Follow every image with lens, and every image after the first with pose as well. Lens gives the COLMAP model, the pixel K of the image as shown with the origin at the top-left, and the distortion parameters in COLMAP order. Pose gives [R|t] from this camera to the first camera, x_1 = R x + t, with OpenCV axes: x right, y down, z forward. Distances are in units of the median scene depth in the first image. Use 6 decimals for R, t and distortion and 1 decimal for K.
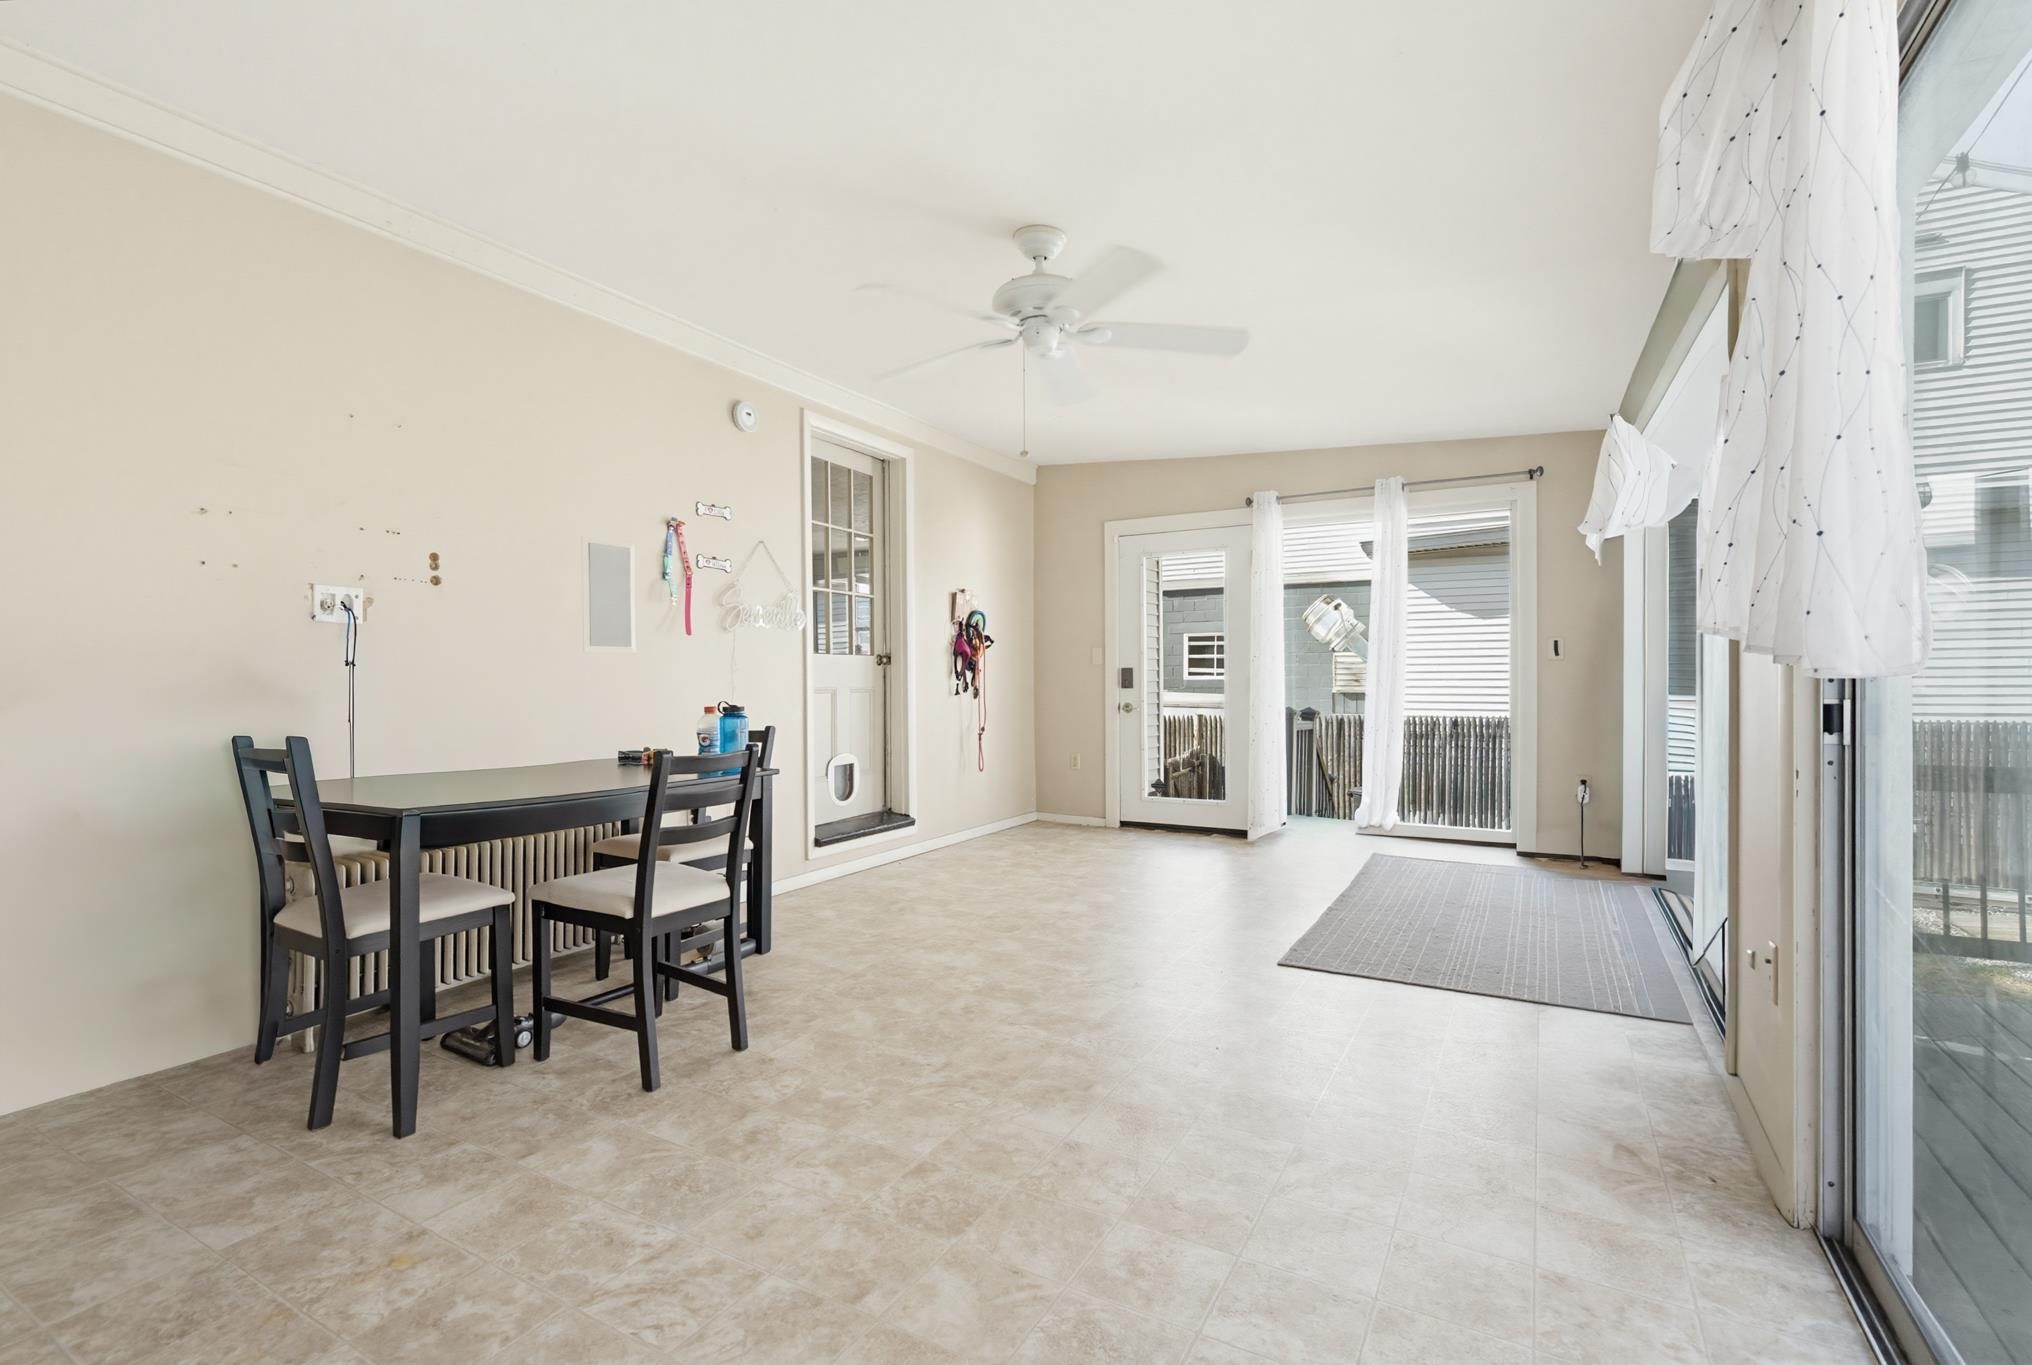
lens RADIAL K [[953.7, 0, 1016.5], [0, 953.7, 680.0], [0, 0, 1]] dist [0.009802, 0.000554]
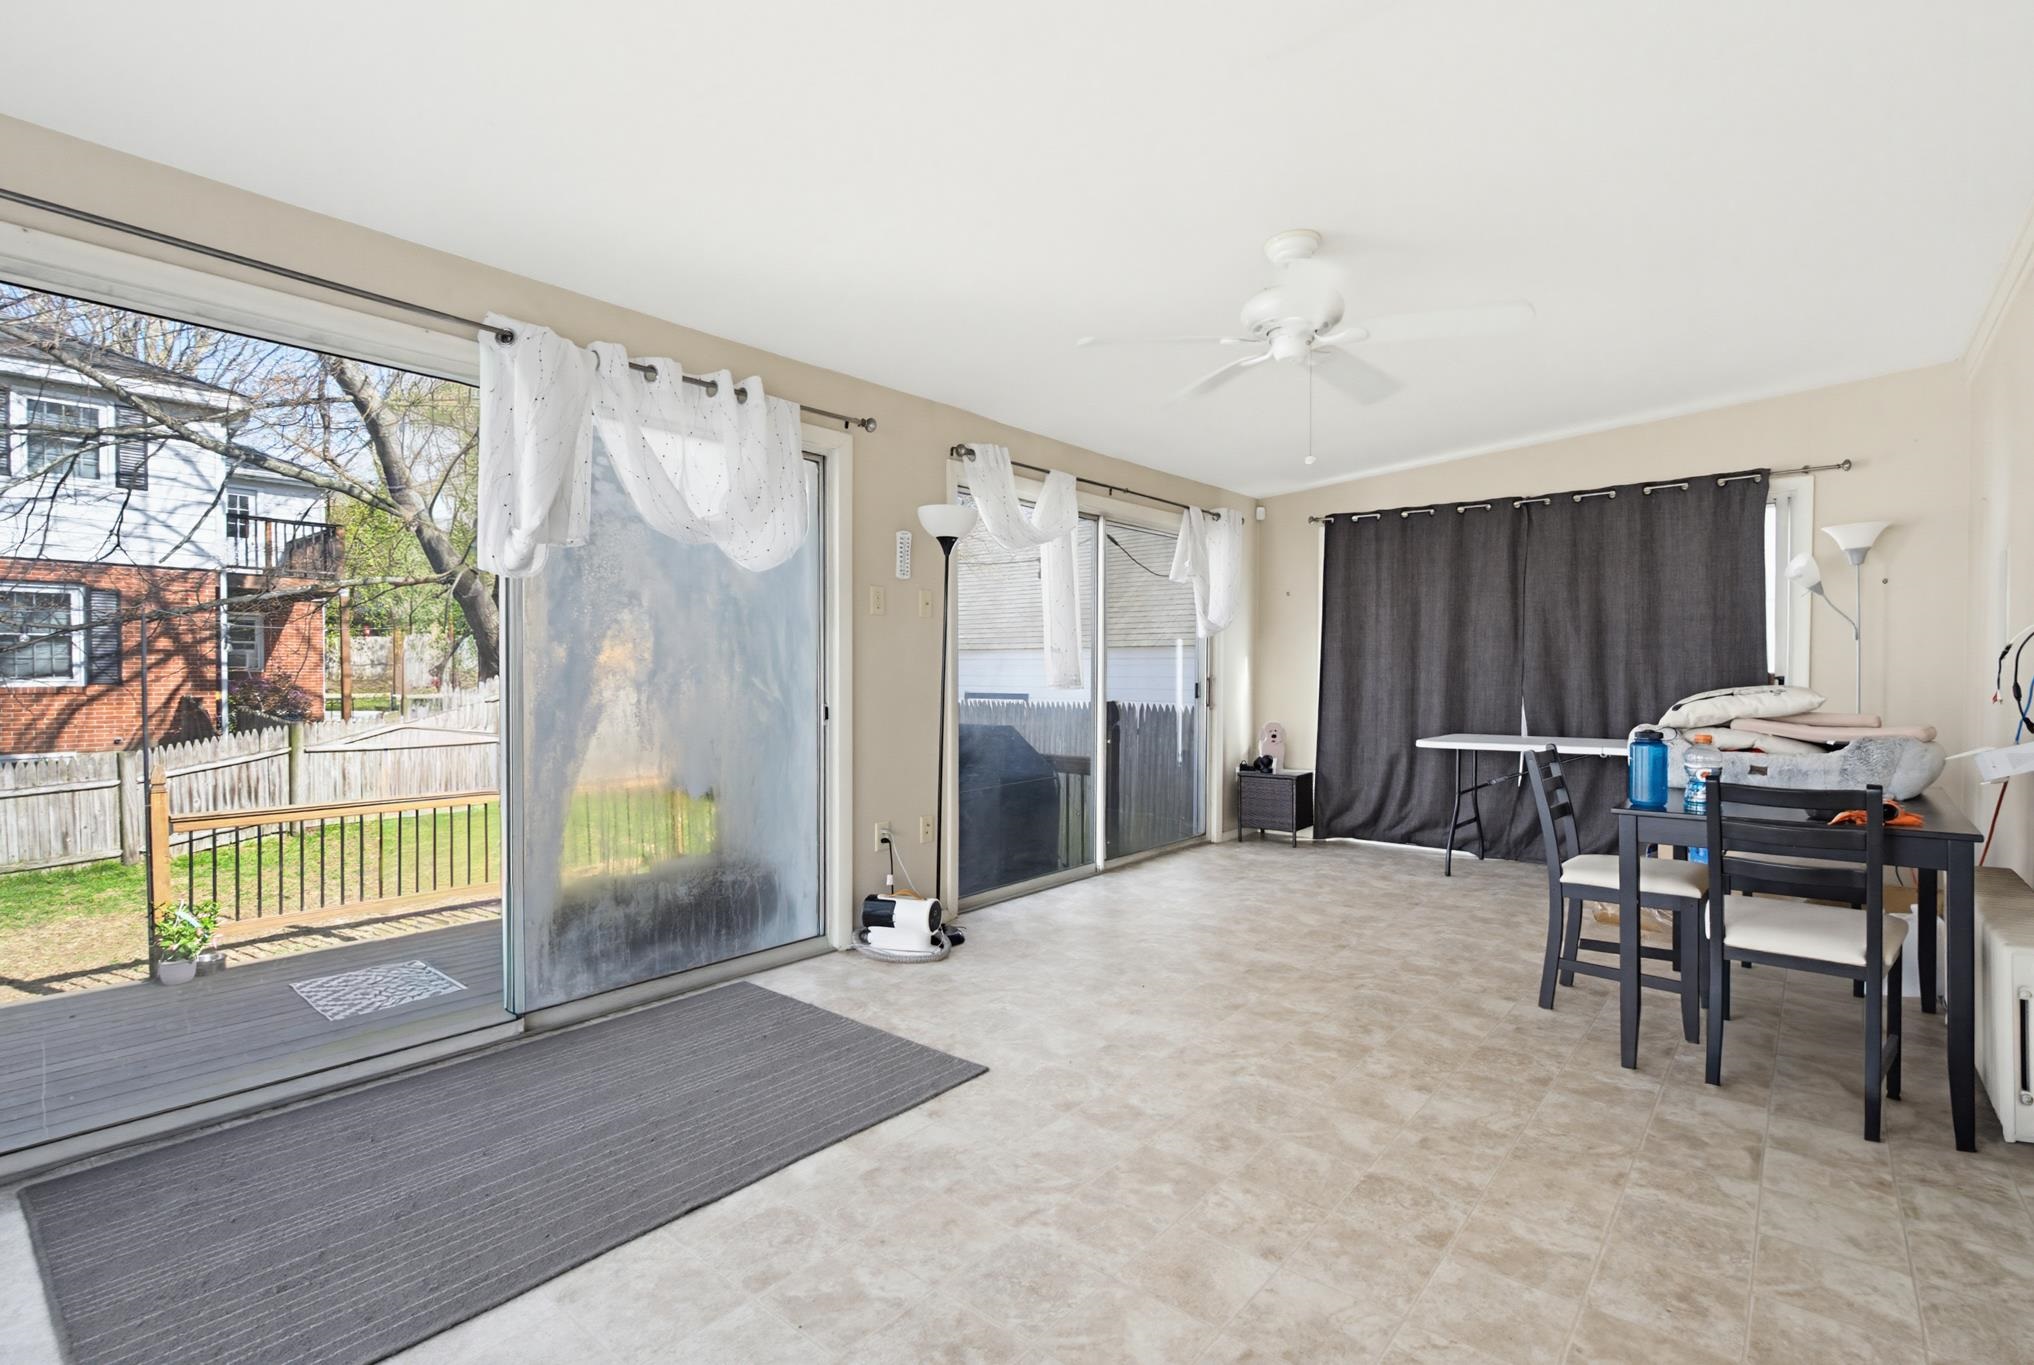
lens RADIAL K [[954.7, 0, 1019.2], [0, 954.7, 697.8], [0, 0, 1]] dist [0.009802, 0.000554]
pose [[-0.980499, 0.000110, 0.196526, 0.110891], [0.005751, 0.999588, 0.028135, -0.036281], [-0.196442, 0.028716, -0.980095, 2.081531]]
